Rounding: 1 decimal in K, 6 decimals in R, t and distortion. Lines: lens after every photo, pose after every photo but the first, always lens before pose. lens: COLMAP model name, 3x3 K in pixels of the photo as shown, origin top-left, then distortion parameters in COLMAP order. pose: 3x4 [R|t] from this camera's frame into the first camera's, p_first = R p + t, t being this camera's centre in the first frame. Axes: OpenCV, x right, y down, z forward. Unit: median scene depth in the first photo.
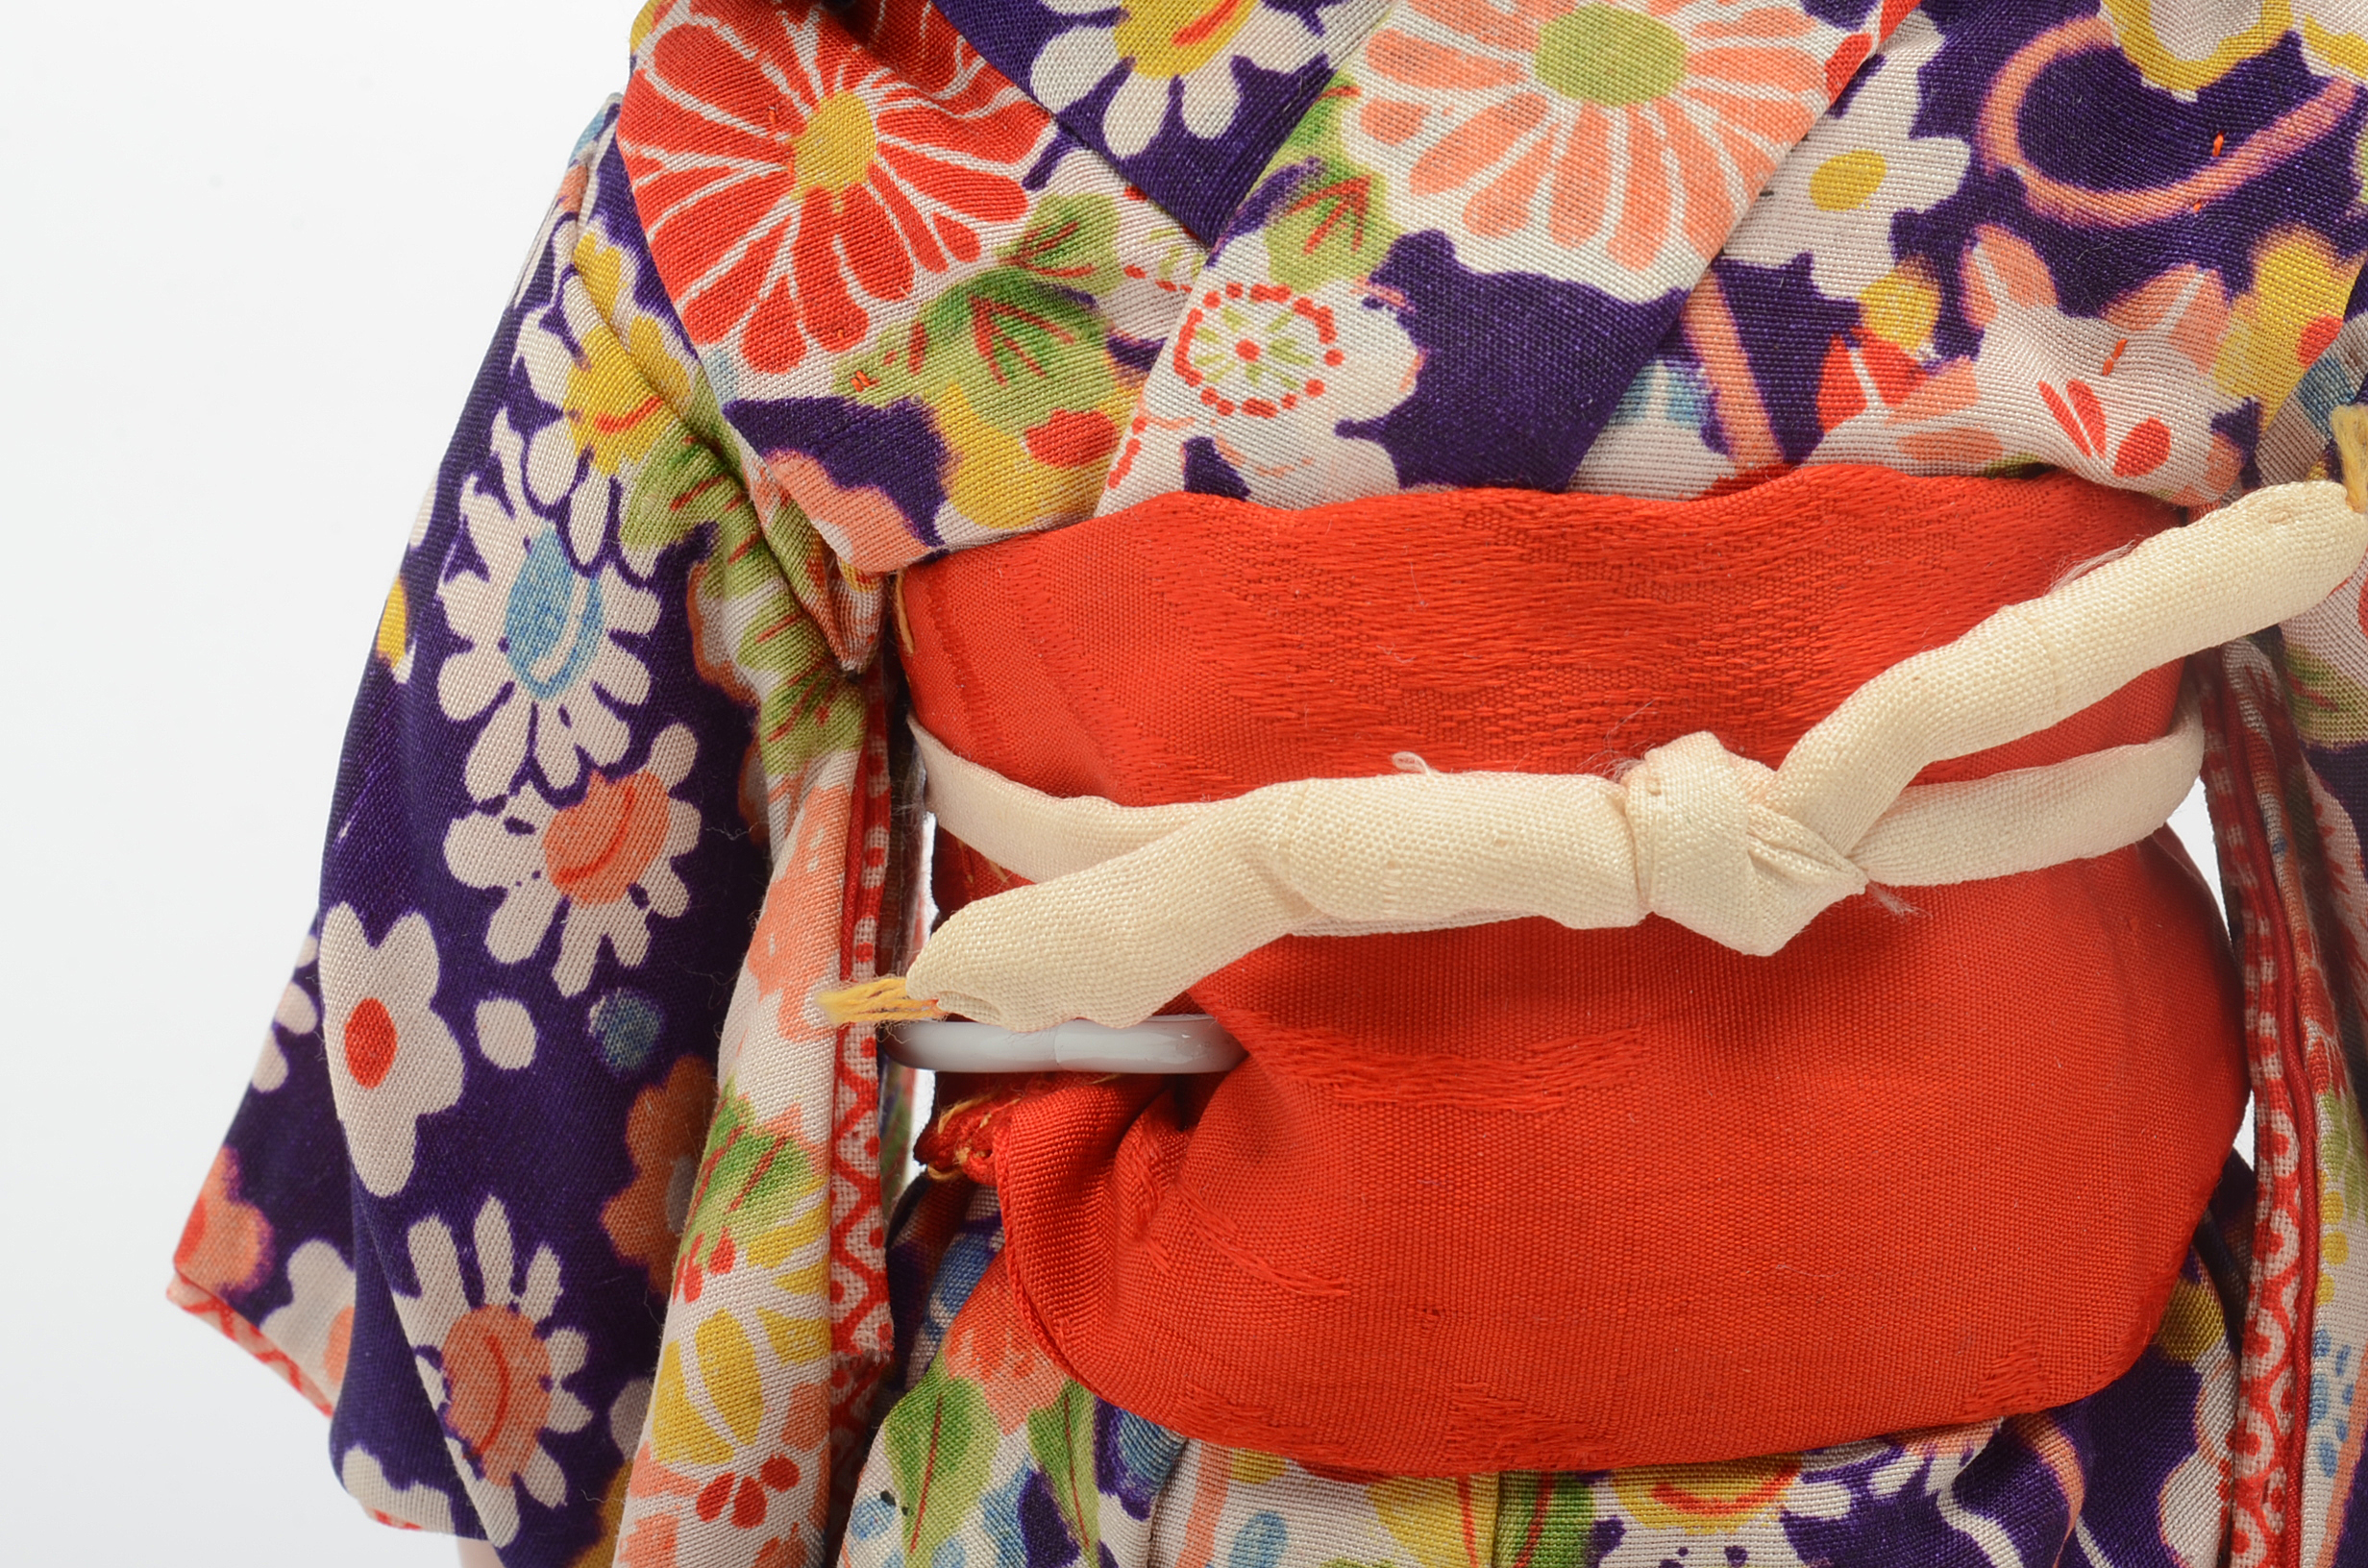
lens RADIAL K [[5539.8, 0, 1192.1], [0, 5539.8, 781.9], [0, 0, 1]] dist [-0.007487, 0.000000]
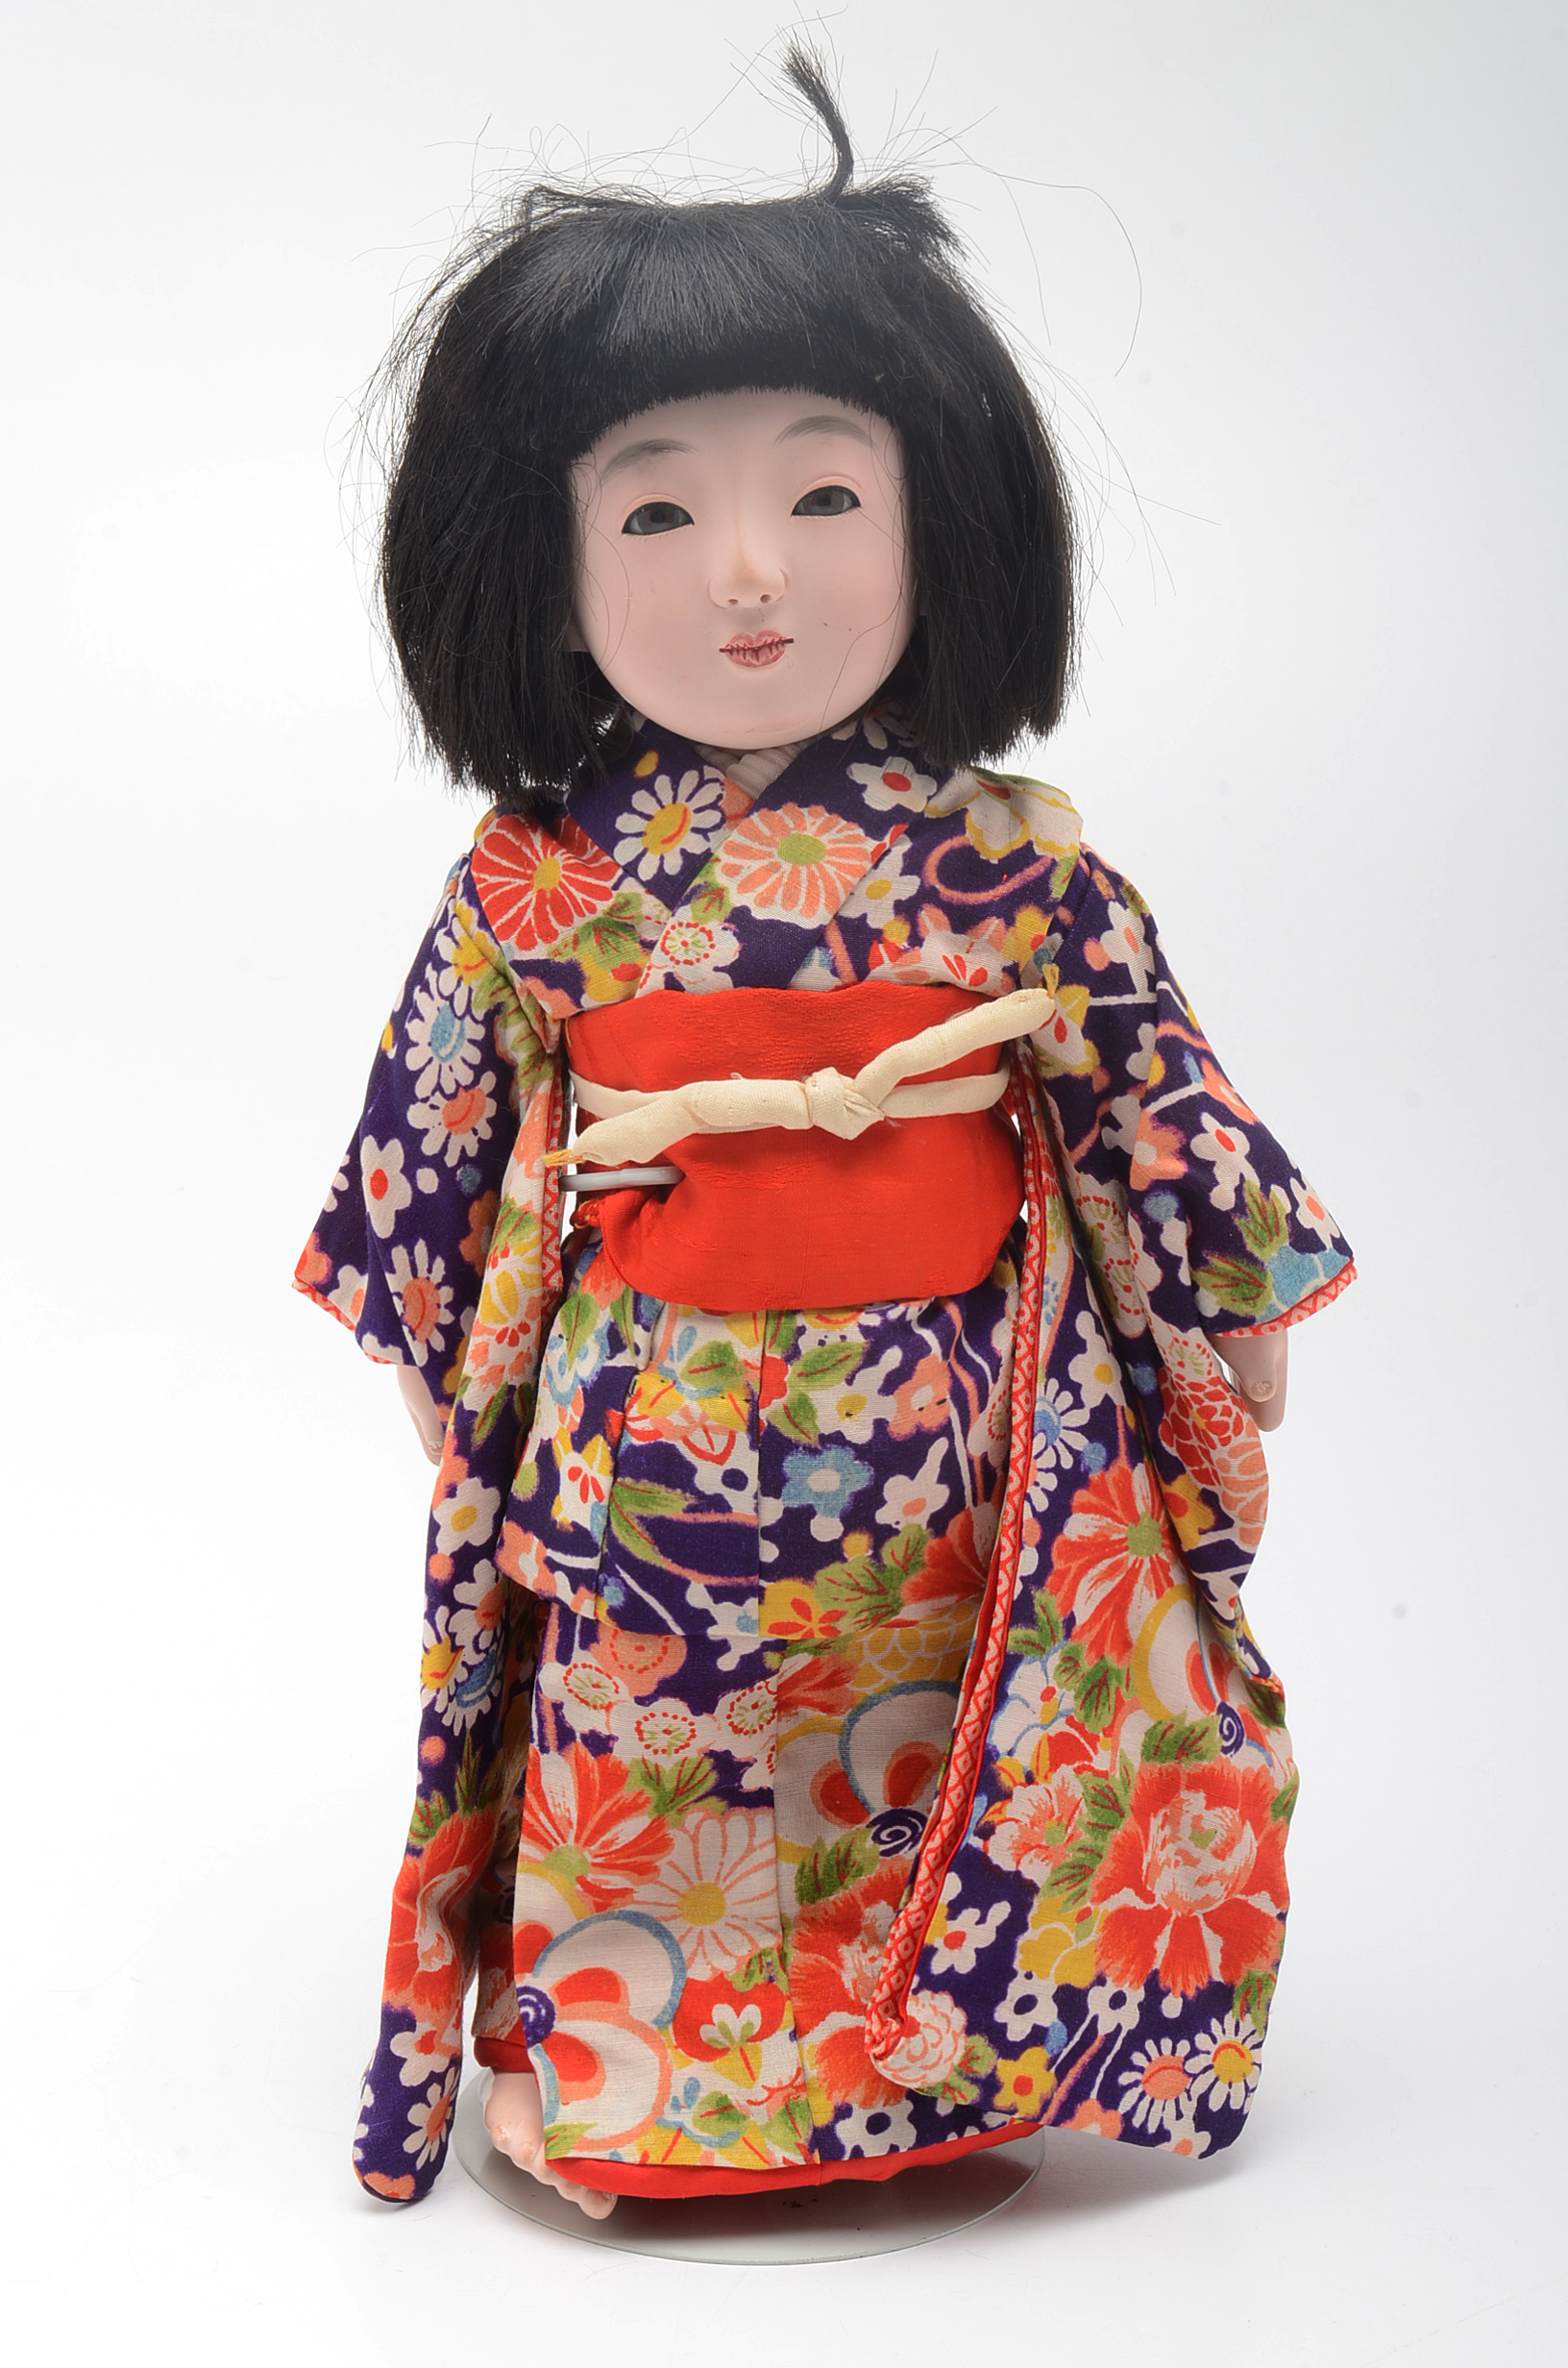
lens RADIAL K [[3885.5, 0, 774.5], [0, 3885.5, 1182.7], [0, 0, 1]] dist [-0.027118, 0.000000]
pose [[0.999618, 0.003207, 0.027453, 0.000959], [-0.002712, 0.999834, -0.018038, 0.089028], [-0.027506, 0.017957, 0.999460, -1.099552]]
